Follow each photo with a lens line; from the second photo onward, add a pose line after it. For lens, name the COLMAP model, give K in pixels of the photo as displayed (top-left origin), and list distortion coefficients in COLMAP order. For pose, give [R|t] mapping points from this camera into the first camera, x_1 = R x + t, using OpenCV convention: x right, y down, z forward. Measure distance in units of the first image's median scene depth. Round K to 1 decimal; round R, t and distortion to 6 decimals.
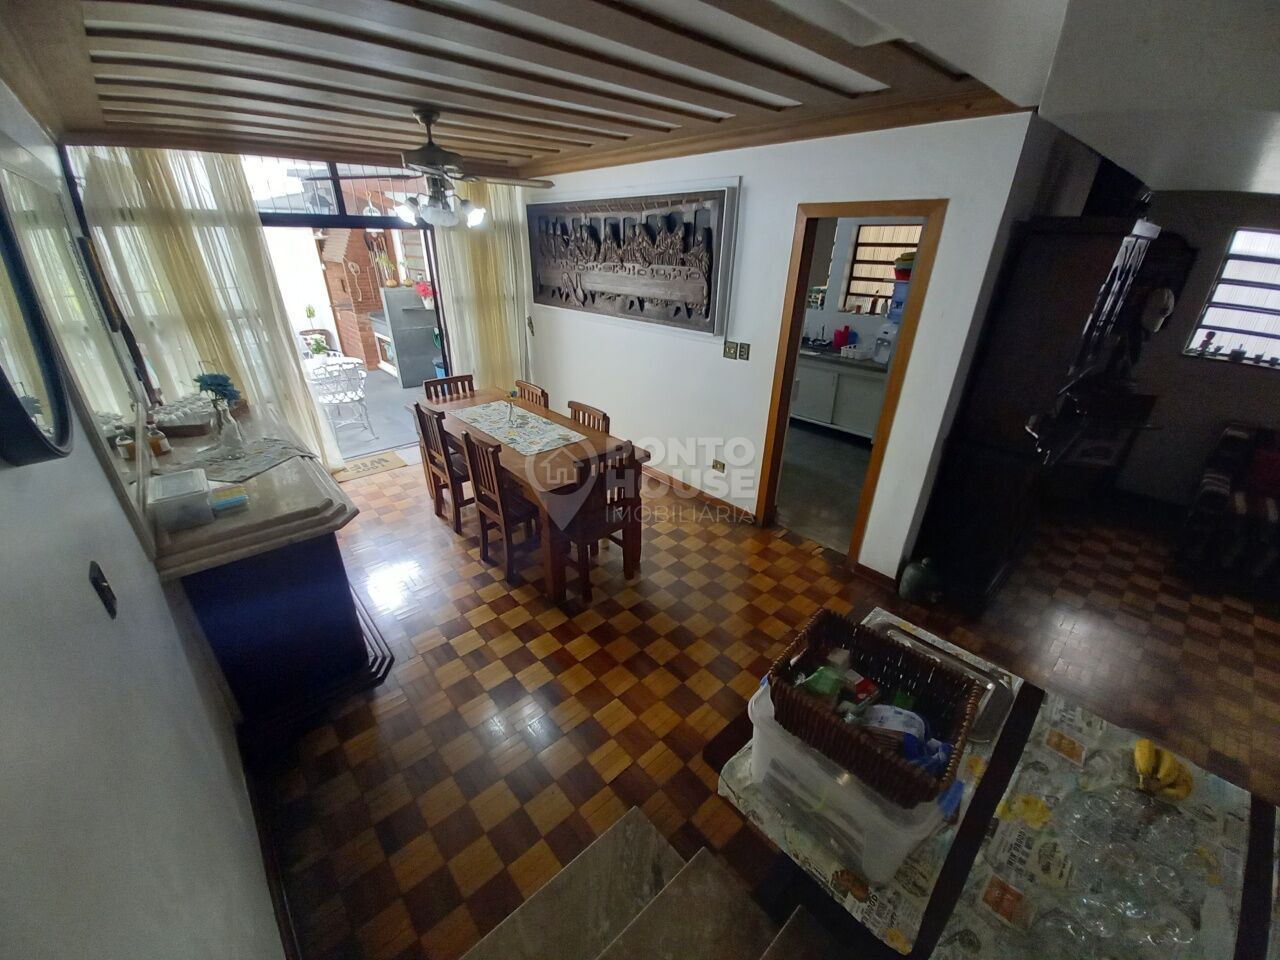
lens RADIAL K [[504.5, 0, 641.9], [0, 504.5, 487.5], [0, 0, 1]] dist [-0.003514, -0.003924]
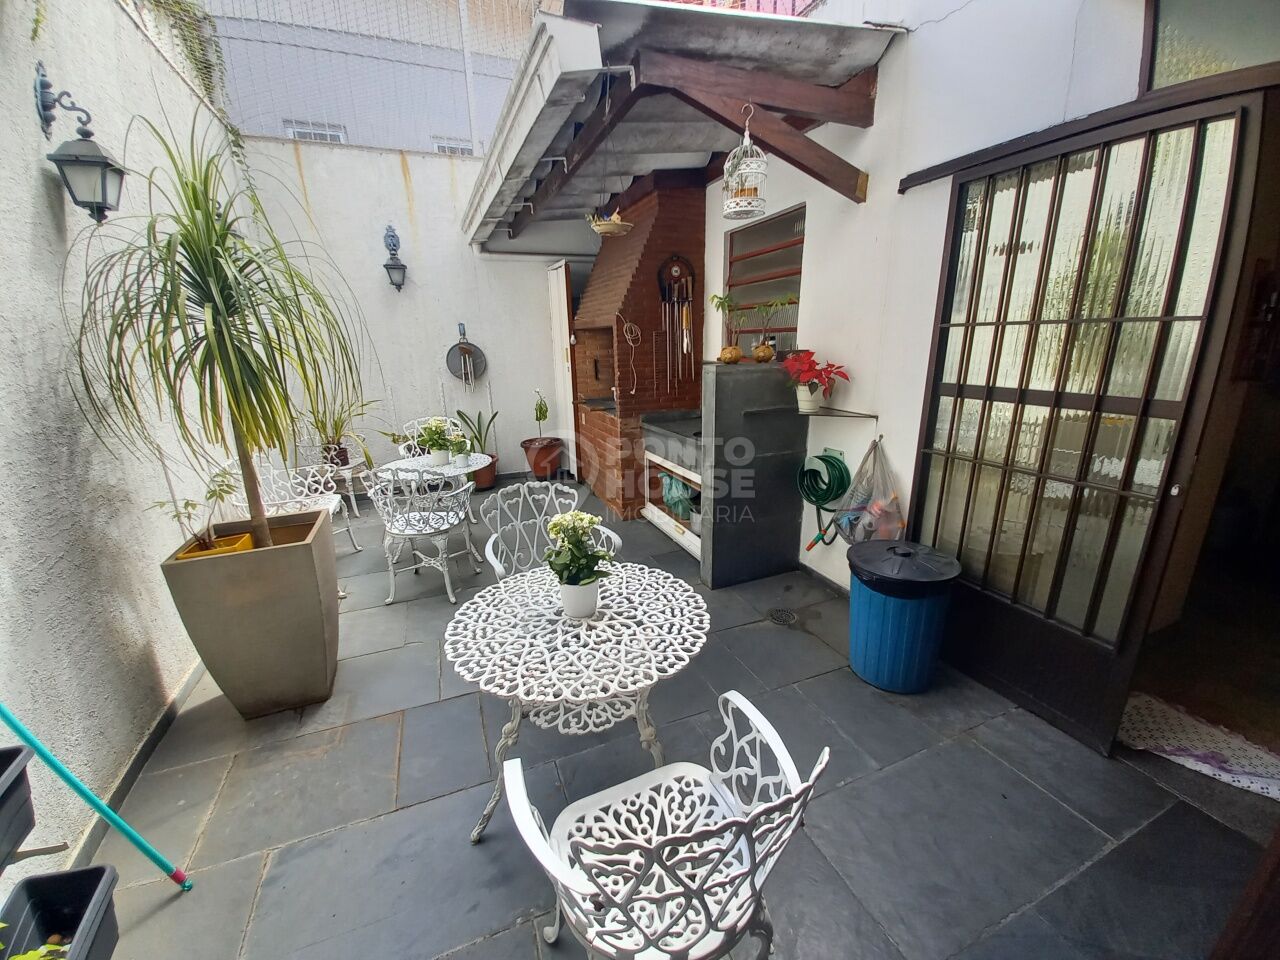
lens RADIAL K [[504.5, 0, 640.2], [0, 504.5, 479.9], [0, 0, 1]] dist [-0.003514, -0.003924]
pose [[0.940773, 0.056787, -0.334247, -0.353719], [-0.115830, 0.980387, -0.159454, -0.191411], [0.318636, 0.188726, 0.928899, 0.507361]]
